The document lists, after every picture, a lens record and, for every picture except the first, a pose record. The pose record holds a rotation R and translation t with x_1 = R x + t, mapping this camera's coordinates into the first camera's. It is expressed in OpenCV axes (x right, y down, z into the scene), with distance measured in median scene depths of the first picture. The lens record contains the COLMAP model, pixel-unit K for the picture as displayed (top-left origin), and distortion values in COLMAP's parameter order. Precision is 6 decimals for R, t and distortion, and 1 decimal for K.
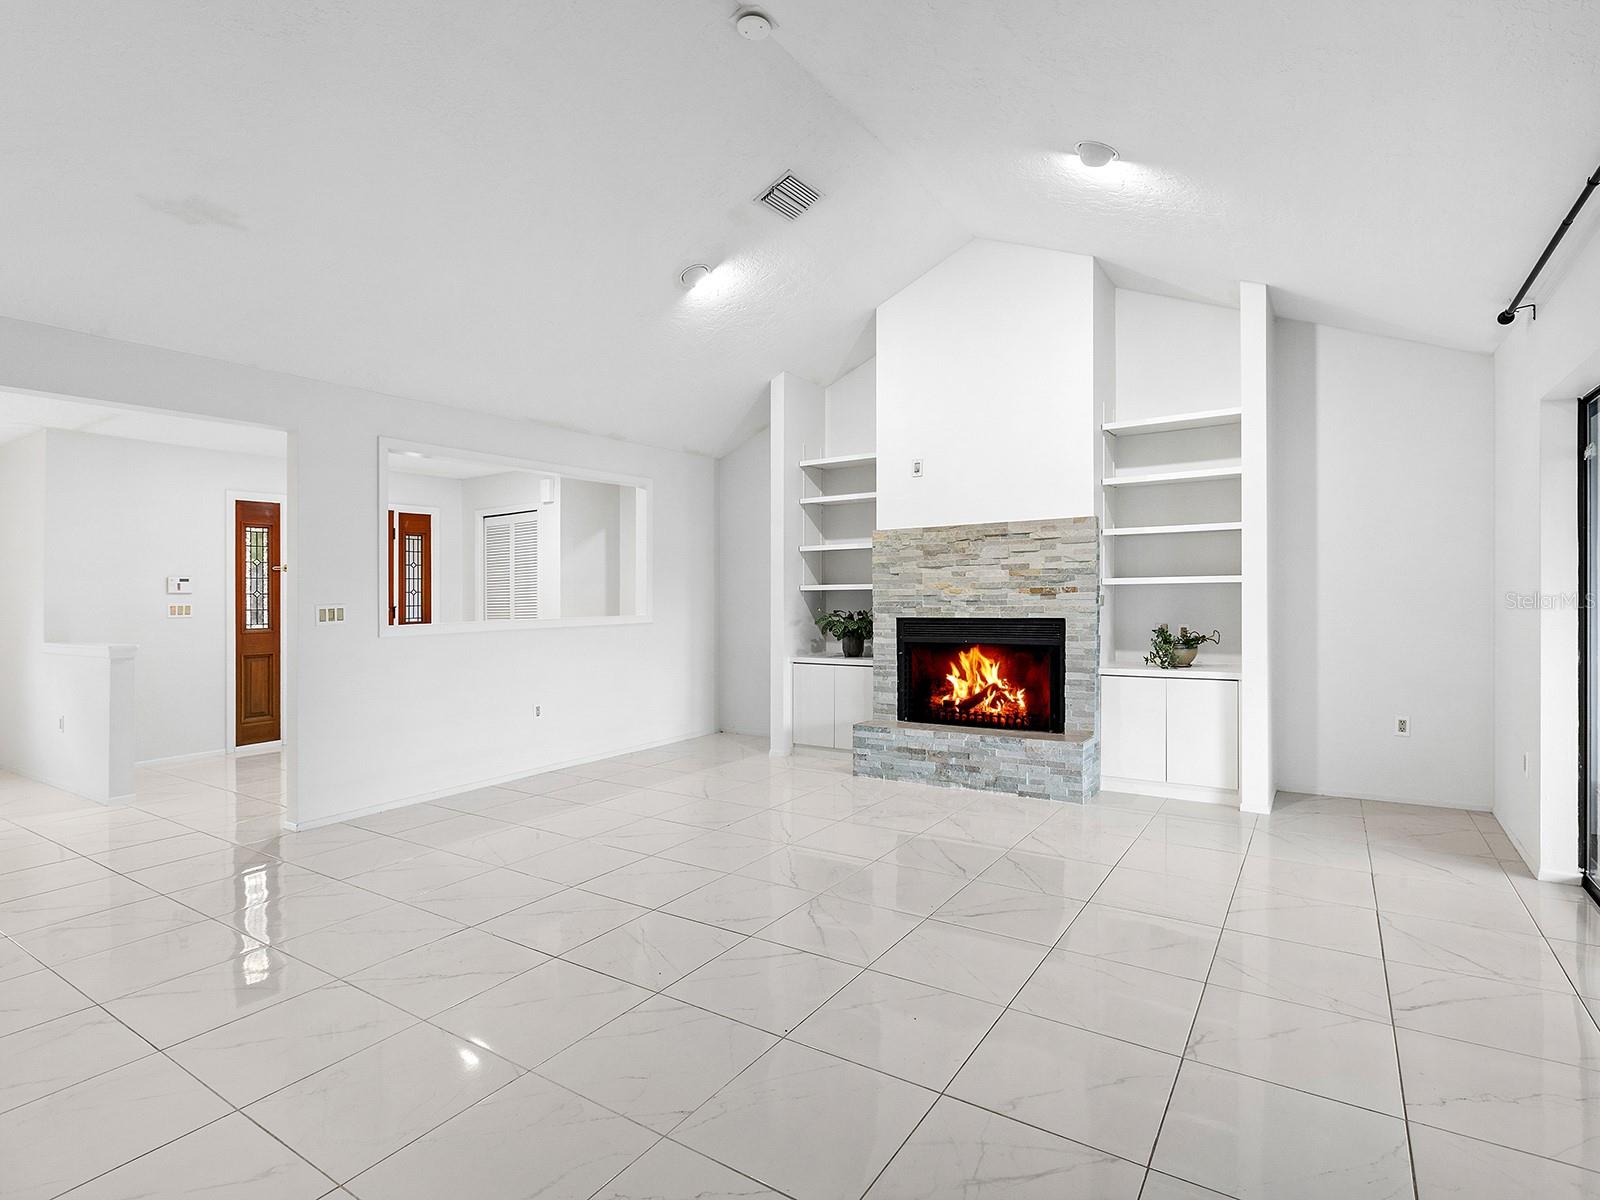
lens RADIAL K [[805.8, 0, 802.6], [0, 805.8, 580.8], [0, 0, 1]] dist [0.008713, -0.003298]
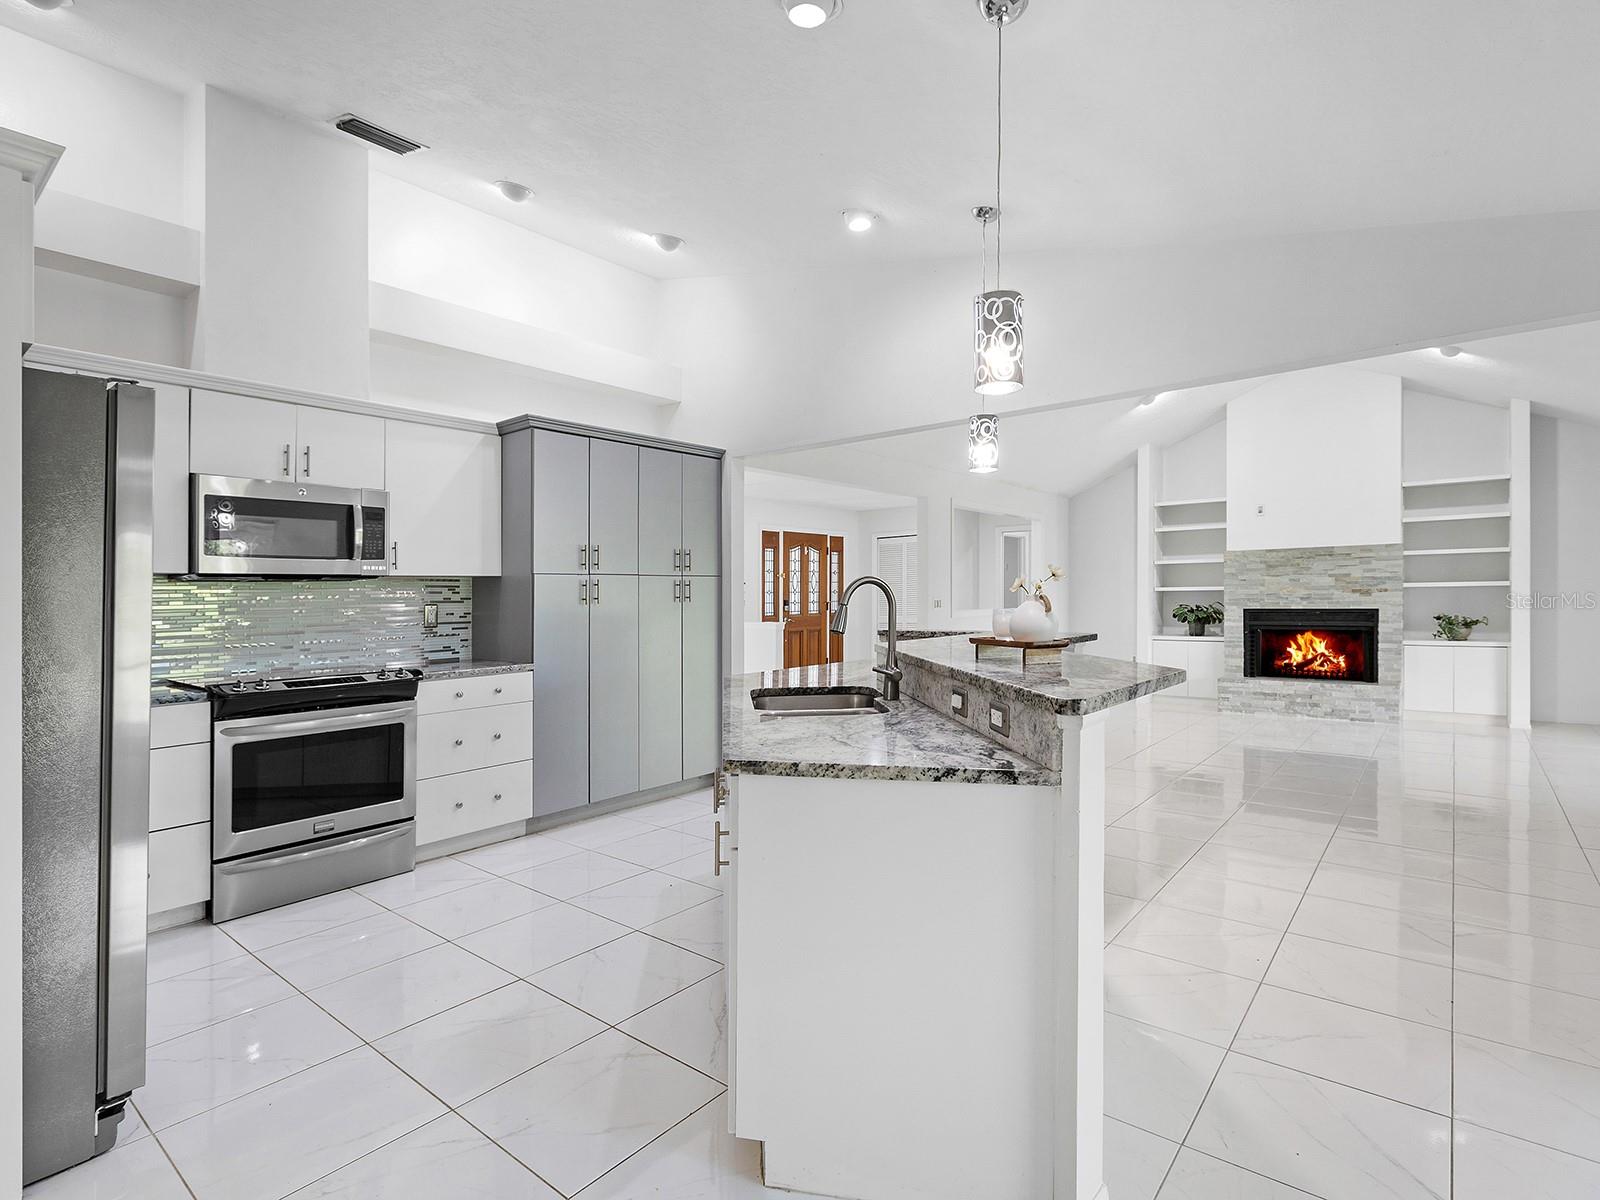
lens RADIAL K [[805.8, 0, 805.5], [0, 805.8, 586.3], [0, 0, 1]] dist [0.008713, -0.003298]
pose [[0.994203, 0.001504, -0.107506, -0.580930], [-0.001067, 0.999991, 0.004129, -0.001667], [0.107511, -0.003991, 0.994196, -0.640942]]
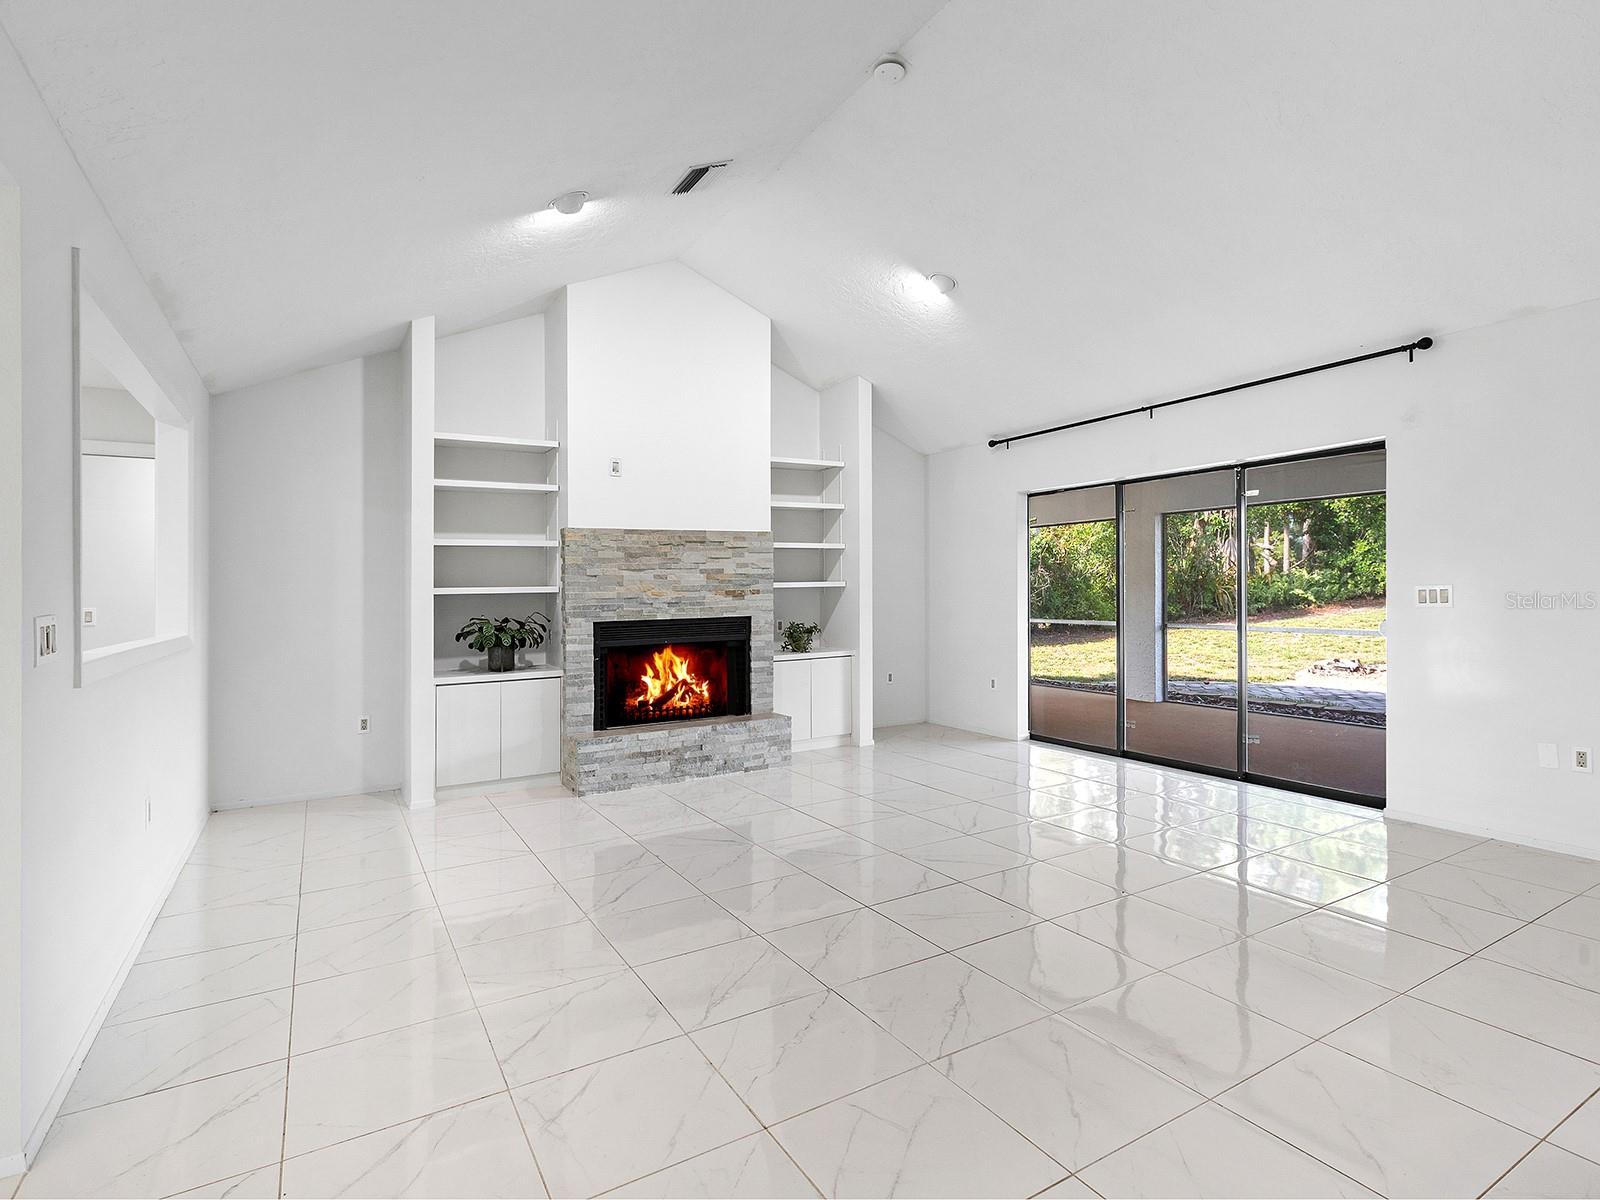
lens RADIAL K [[805.8, 0, 792.5], [0, 805.8, 585.8], [0, 0, 1]] dist [0.008713, -0.003298]
pose [[0.454136, 0.010773, 0.890867, -0.672059], [-0.003141, 0.999940, -0.010491, 0.013666], [-0.890927, 0.001966, 0.454142, 0.392520]]
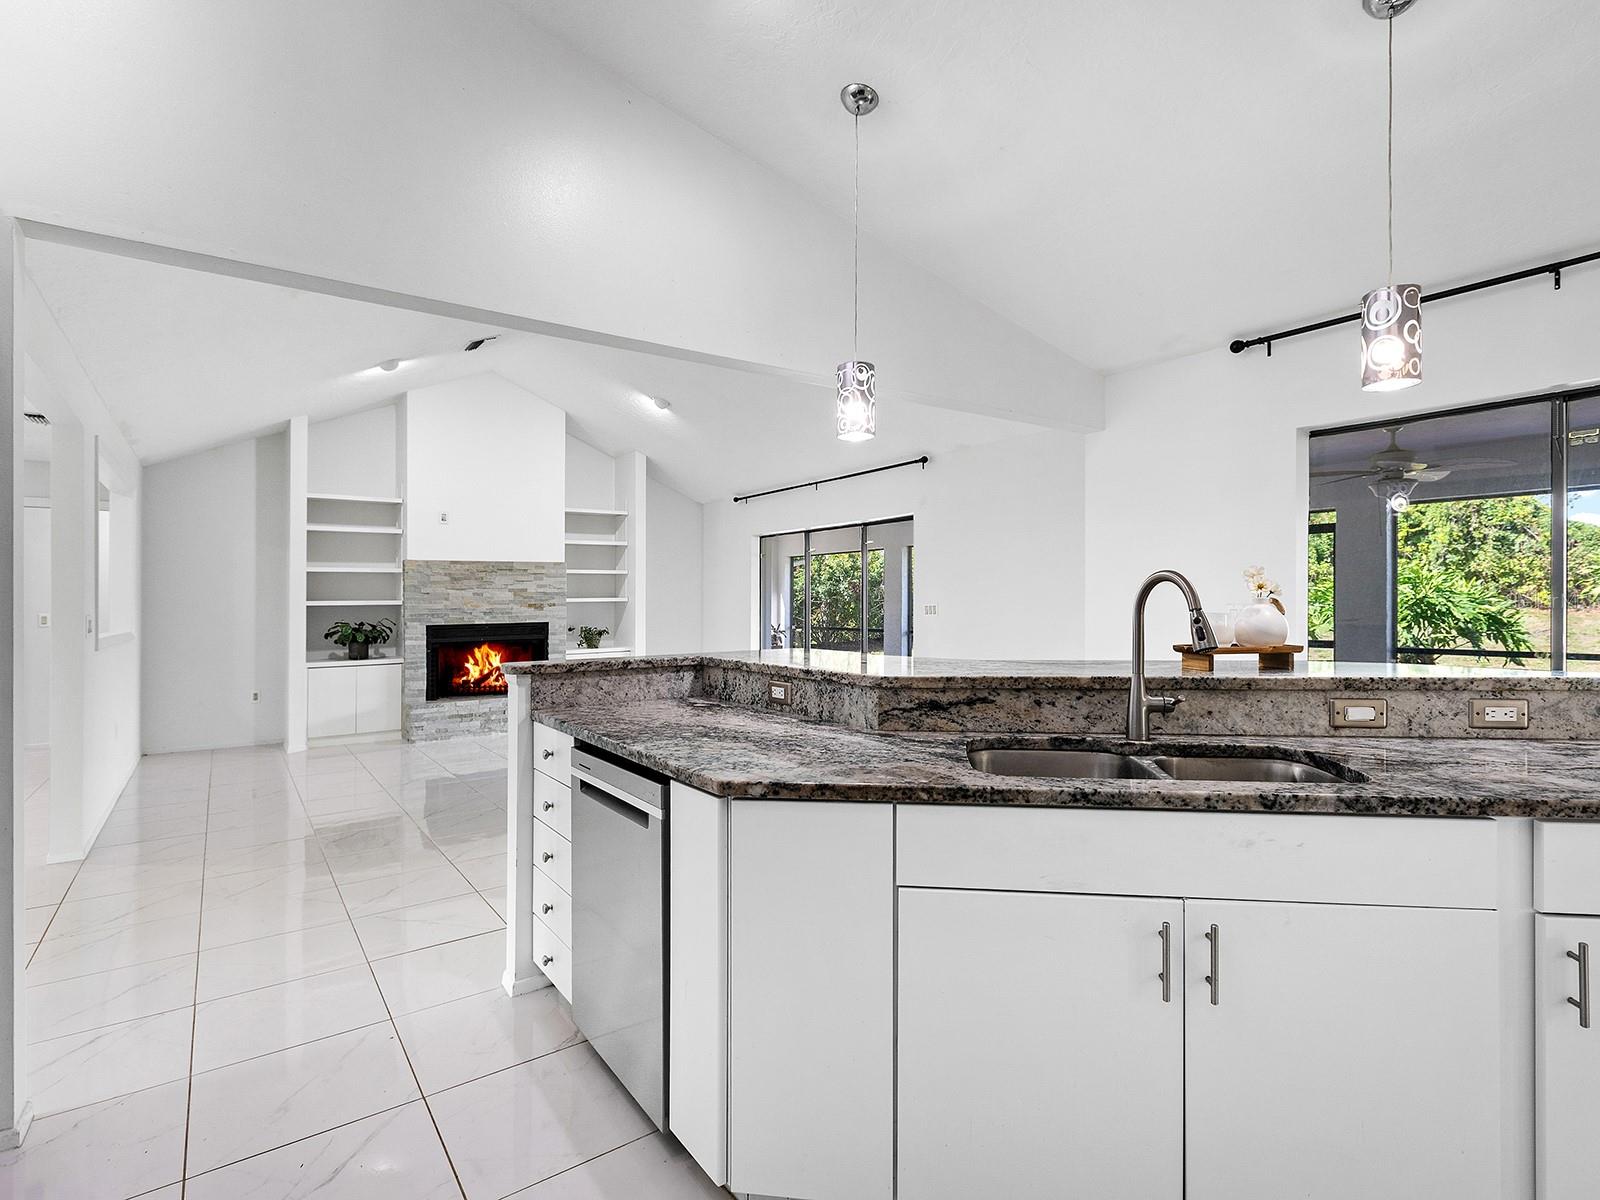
lens RADIAL K [[805.8, 0, 810.3], [0, 805.8, 603.9], [0, 0, 1]] dist [0.008713, -0.003298]
pose [[0.357931, 0.007298, 0.933719, -1.000026], [-0.007123, 0.999962, -0.005086, 0.013254], [-0.933721, -0.004831, 0.357969, -0.100135]]
